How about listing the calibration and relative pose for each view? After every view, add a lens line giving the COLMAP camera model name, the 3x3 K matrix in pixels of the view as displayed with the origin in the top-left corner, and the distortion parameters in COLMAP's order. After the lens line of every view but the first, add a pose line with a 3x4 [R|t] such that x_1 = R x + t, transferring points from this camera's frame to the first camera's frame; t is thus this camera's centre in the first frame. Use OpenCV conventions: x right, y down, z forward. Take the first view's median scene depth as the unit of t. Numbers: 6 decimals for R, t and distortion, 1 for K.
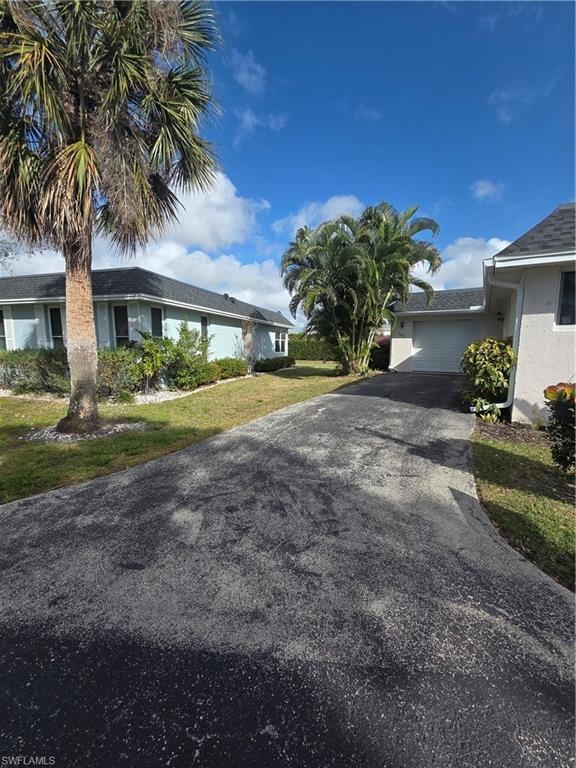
lens RADIAL K [[313.5, 0, 288.0], [0, 313.5, 384.0], [0, 0, 1]] dist [0.009722, -0.006460]
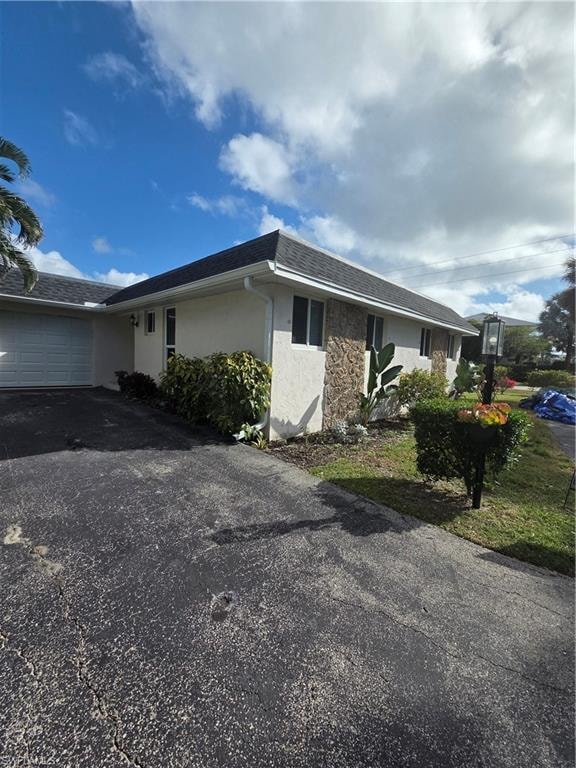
lens RADIAL K [[313.5, 0, 288.0], [0, 313.5, 384.0], [0, 0, 1]] dist [0.009722, -0.006460]
pose [[0.224933, -0.072362, 0.971684, -0.228355], [0.074864, 0.995574, 0.056811, -0.126384], [-0.971494, 0.059965, 0.229355, 0.882243]]
